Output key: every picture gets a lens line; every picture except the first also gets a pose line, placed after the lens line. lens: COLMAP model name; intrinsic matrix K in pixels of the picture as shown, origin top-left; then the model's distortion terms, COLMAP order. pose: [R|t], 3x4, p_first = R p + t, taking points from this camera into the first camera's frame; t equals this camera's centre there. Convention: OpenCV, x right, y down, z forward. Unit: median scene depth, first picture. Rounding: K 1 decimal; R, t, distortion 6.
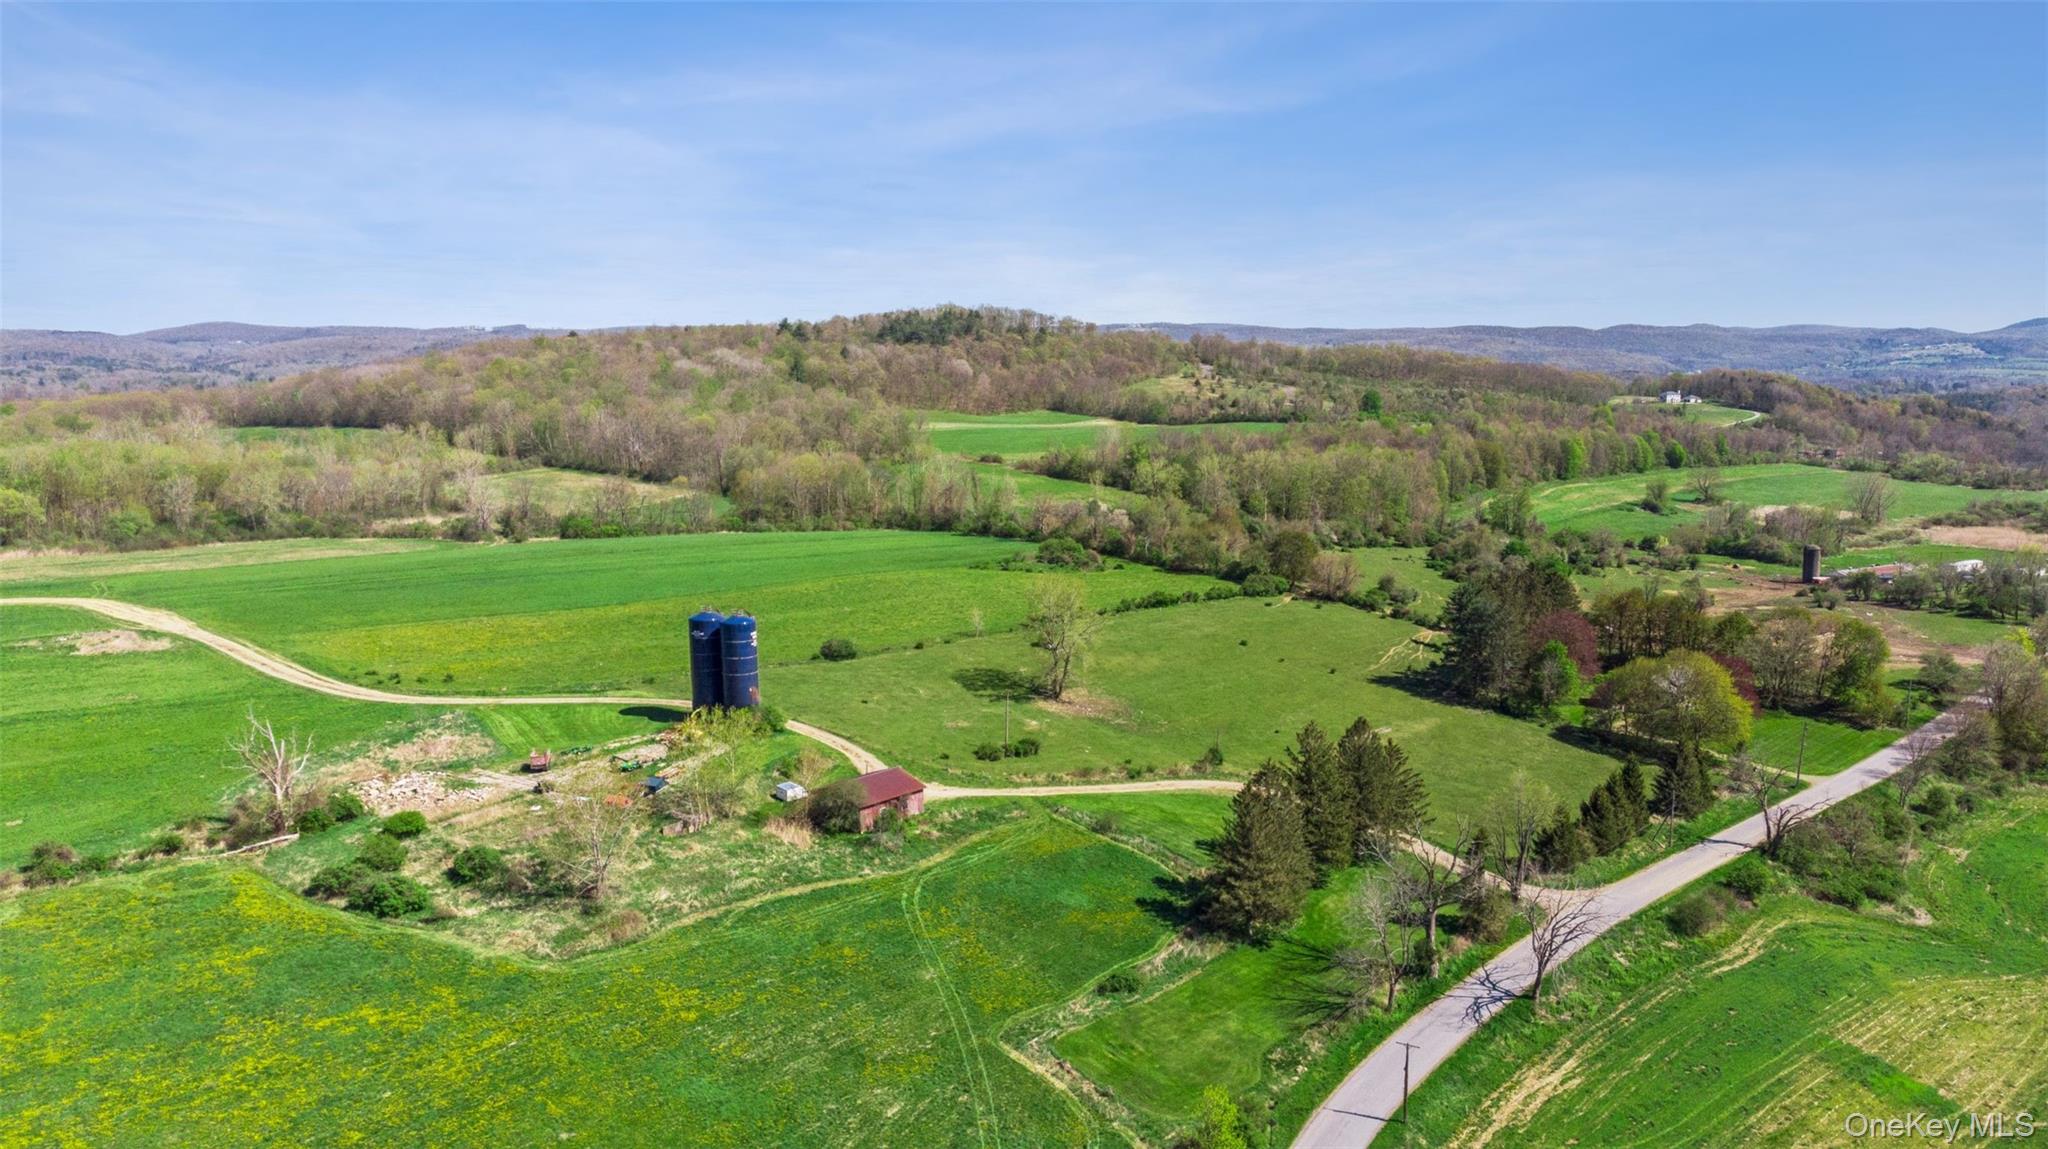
lens RADIAL K [[1514.1, 0, 1024.0], [0, 1514.1, 574.5], [0, 0, 1]] dist [-0.000959, 0.057082]
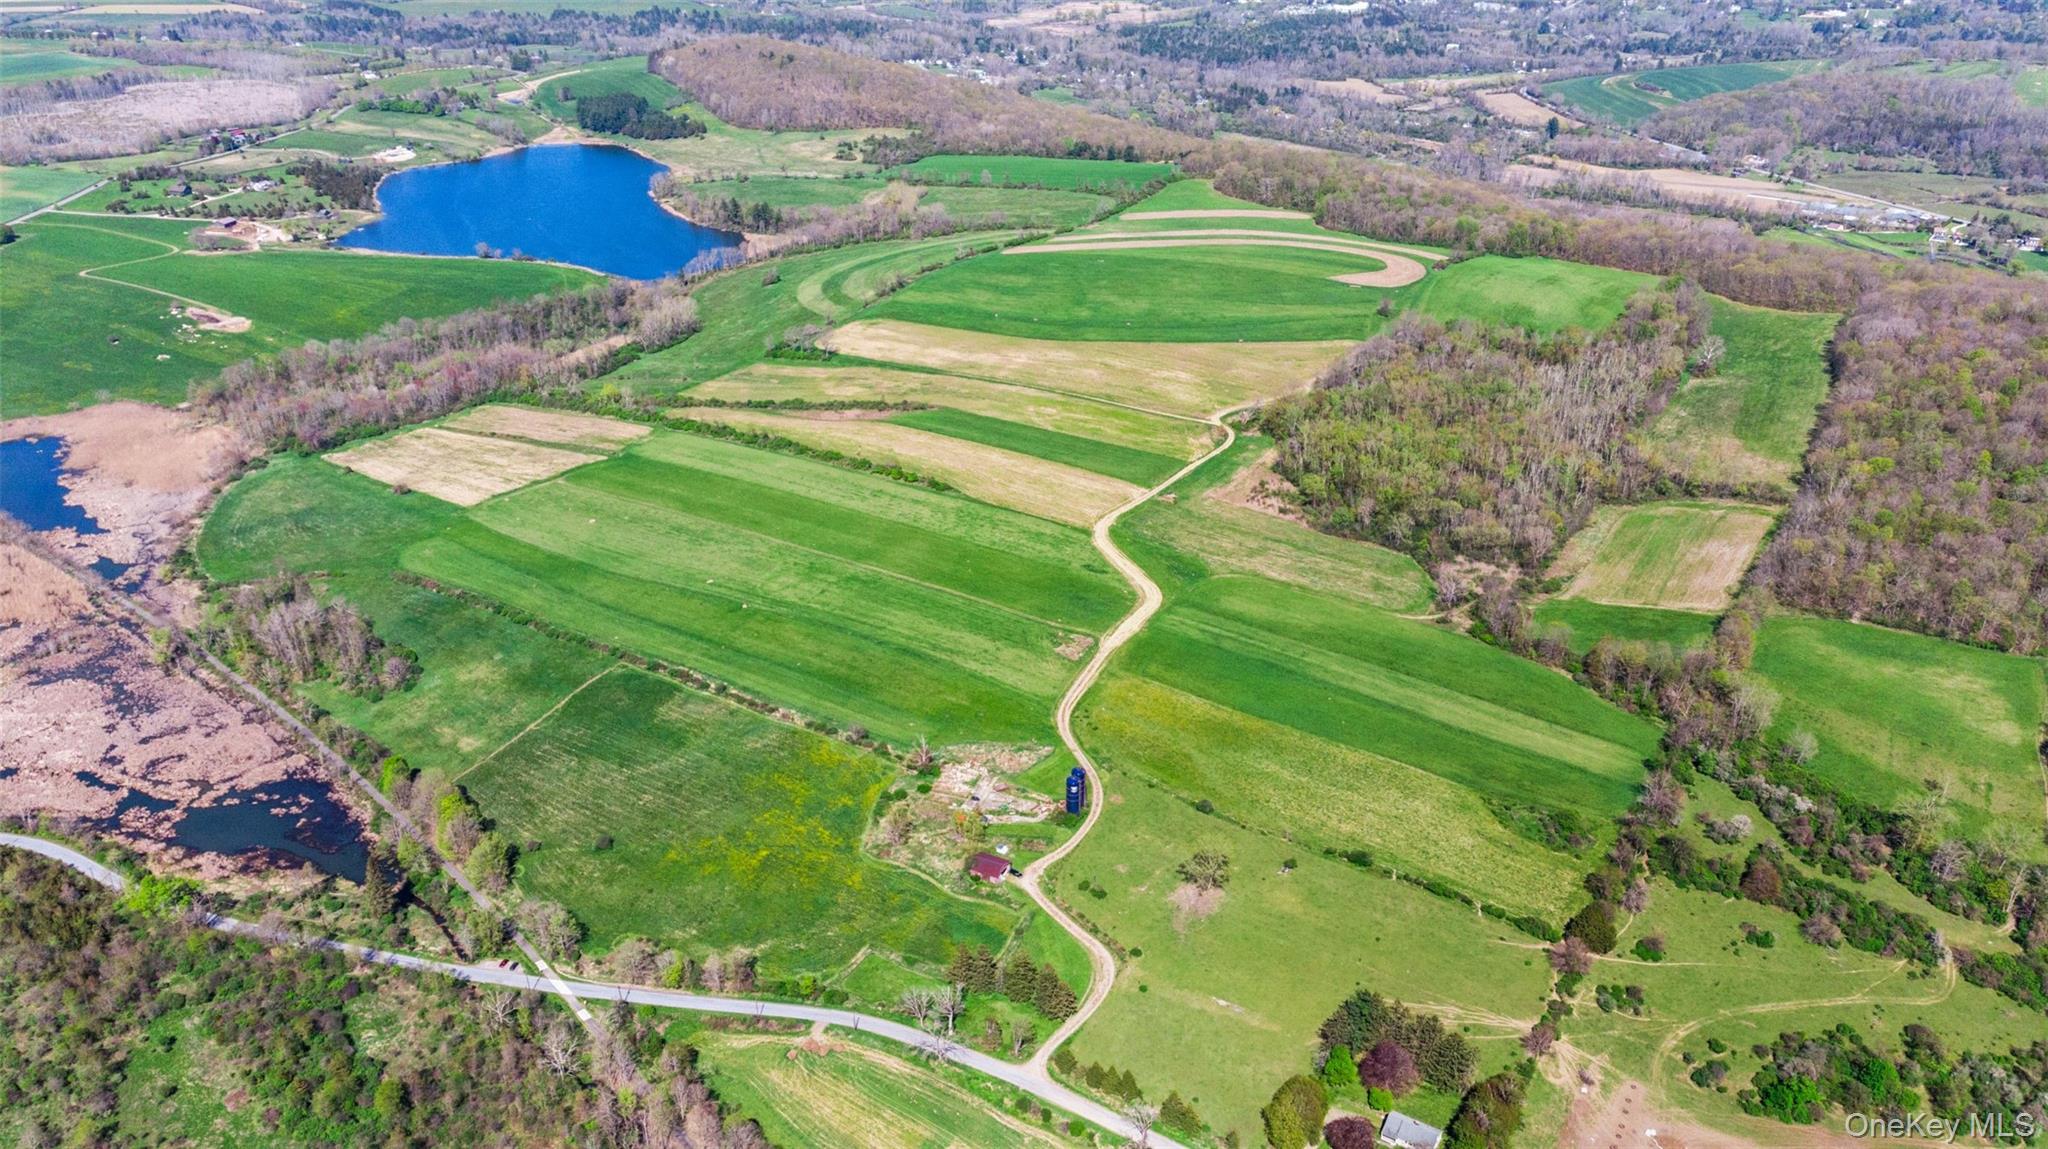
lens RADIAL K [[1514.1, 0, 1024.0], [0, 1514.1, 574.5], [0, 0, 1]] dist [-0.000959, 0.057082]
pose [[0.235137, 0.436379, -0.868495, 1.814229], [-0.137249, 0.899502, 0.414799, -1.301603], [0.962223, 0.021666, 0.271399, 0.244869]]
